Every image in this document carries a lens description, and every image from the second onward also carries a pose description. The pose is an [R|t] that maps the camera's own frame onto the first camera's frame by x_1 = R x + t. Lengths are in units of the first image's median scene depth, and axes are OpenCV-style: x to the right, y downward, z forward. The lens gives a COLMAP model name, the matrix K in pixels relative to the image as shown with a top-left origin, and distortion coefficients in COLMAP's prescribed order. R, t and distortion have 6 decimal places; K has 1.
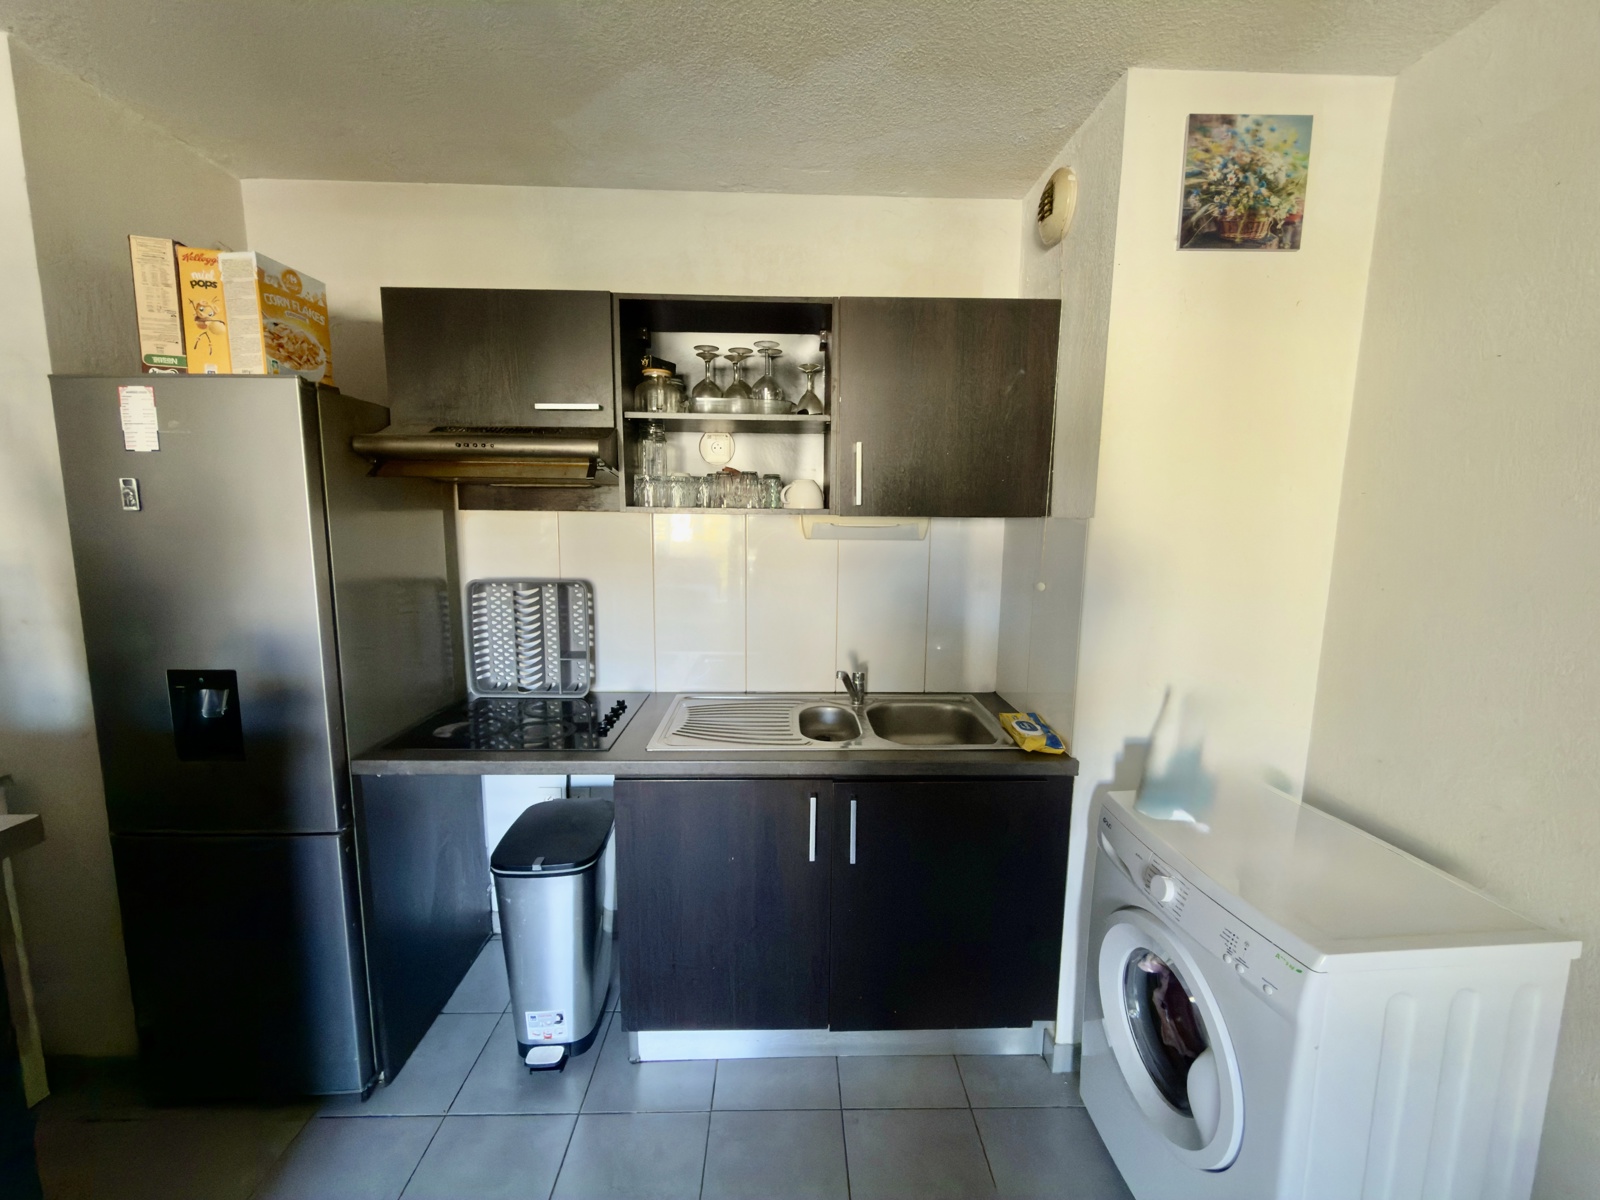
lens RADIAL K [[636.7, 0, 797.7], [0, 636.7, 601.5], [0, 0, 1]] dist [-0.002907, 0.000205]
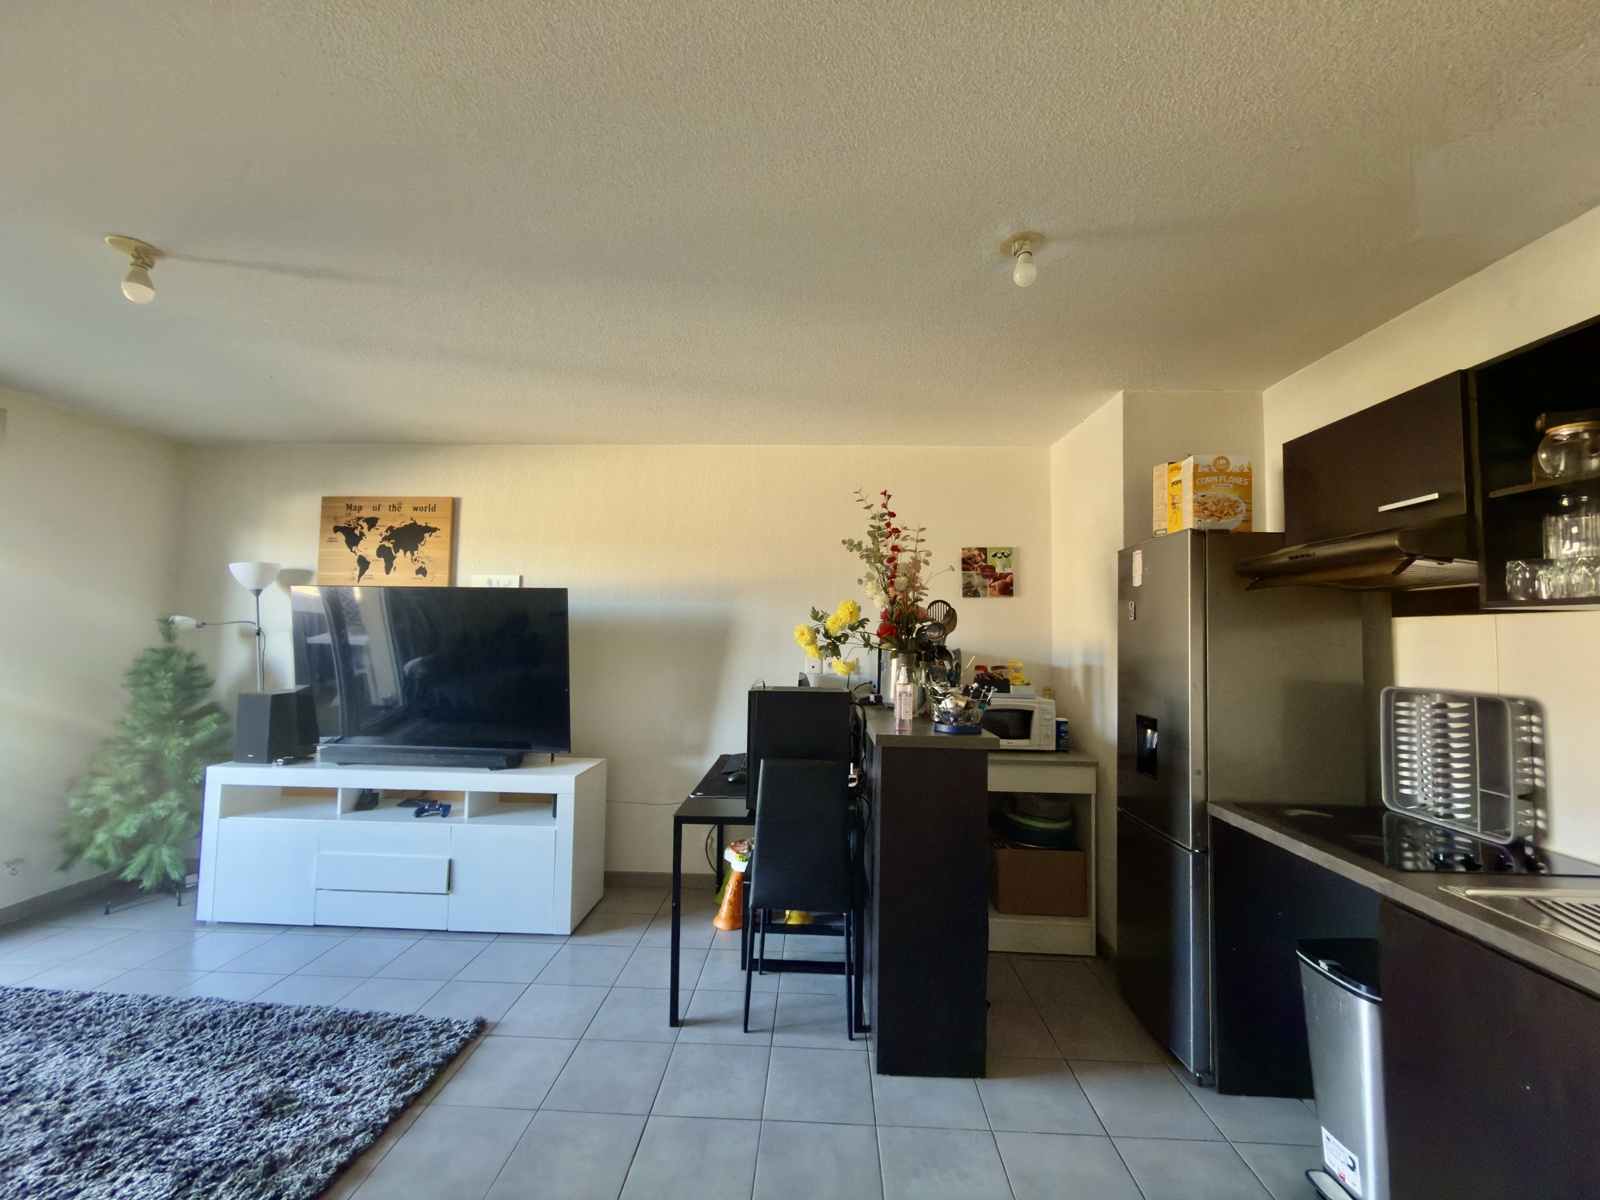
lens RADIAL K [[636.7, 0, 799.1], [0, 636.7, 601.5], [0, 0, 1]] dist [-0.002907, 0.000205]
pose [[-0.062064, -0.065965, -0.995890, 0.676768], [-0.155790, 0.986223, -0.055616, 0.042433], [0.985839, 0.151698, -0.071485, 0.183554]]
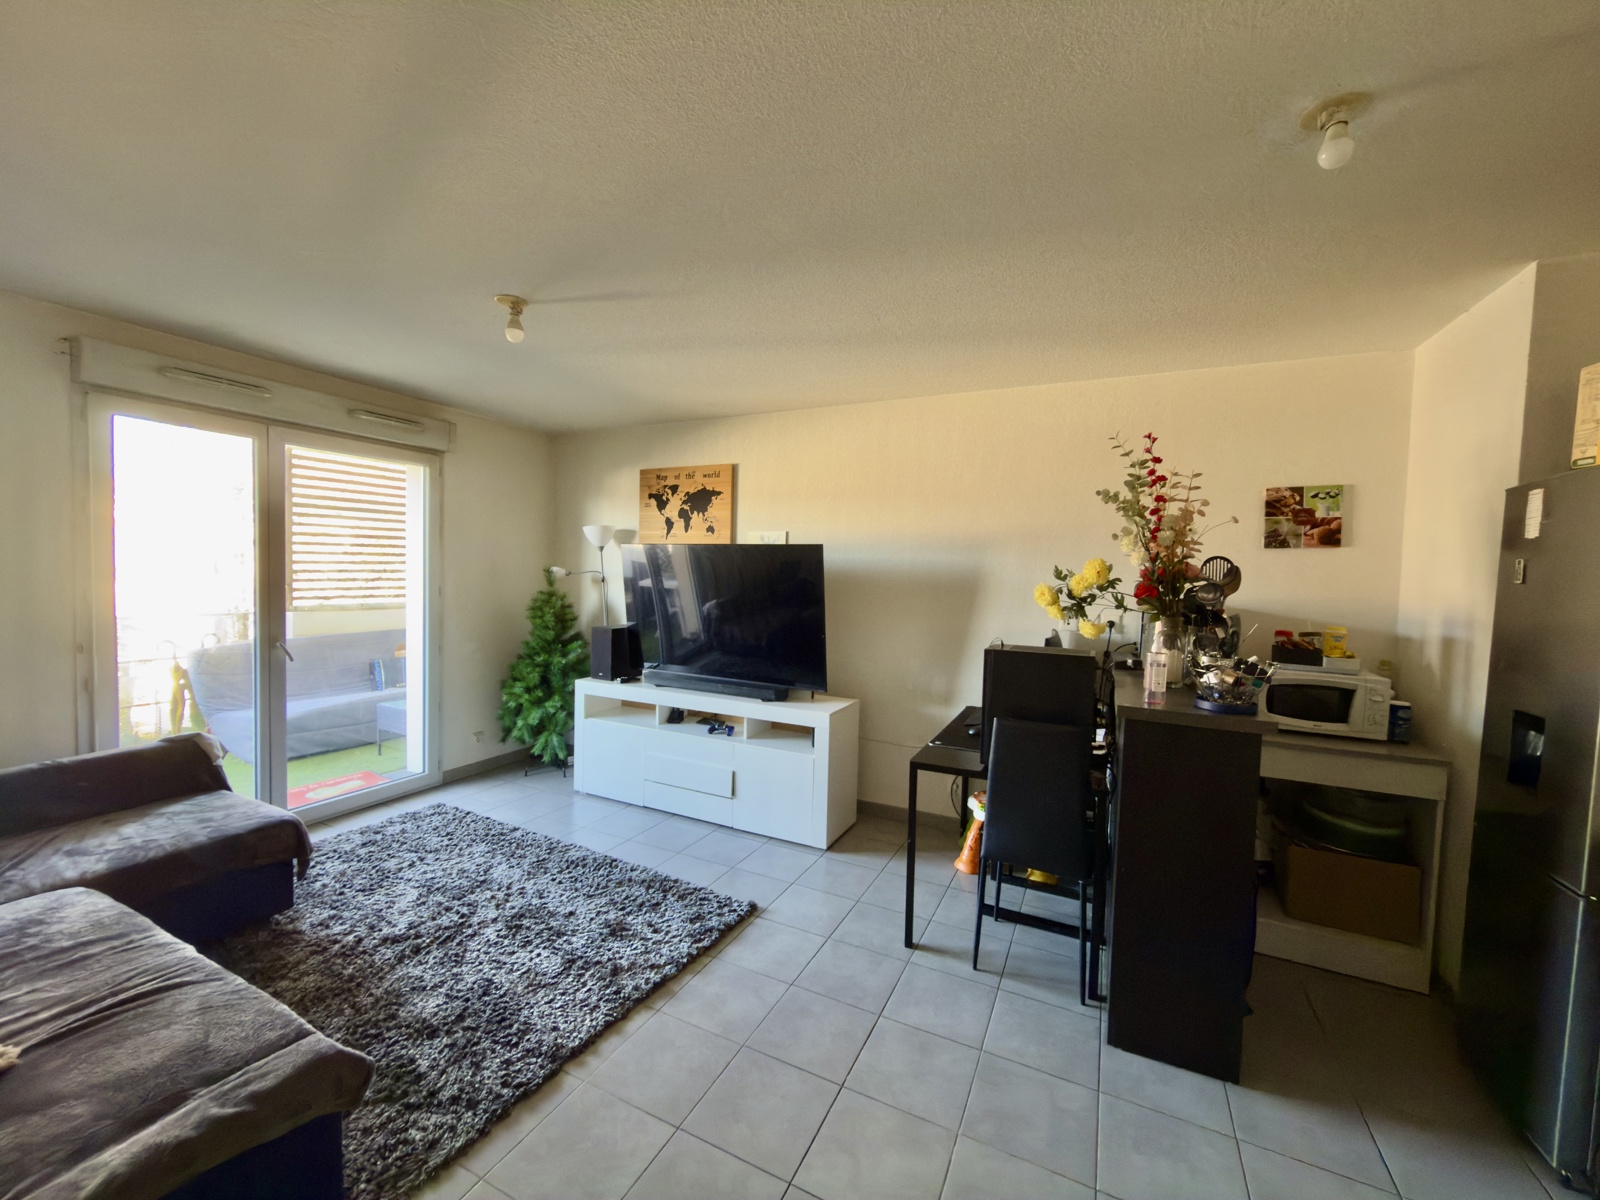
lens RADIAL K [[636.7, 0, 796.5], [0, 636.7, 601.9], [0, 0, 1]] dist [-0.002907, 0.000205]
pose [[-0.466515, 0.018952, -0.884310, 0.712320], [-0.153416, 0.982884, 0.101998, -0.010100], [0.871107, 0.183251, -0.455622, 0.269004]]
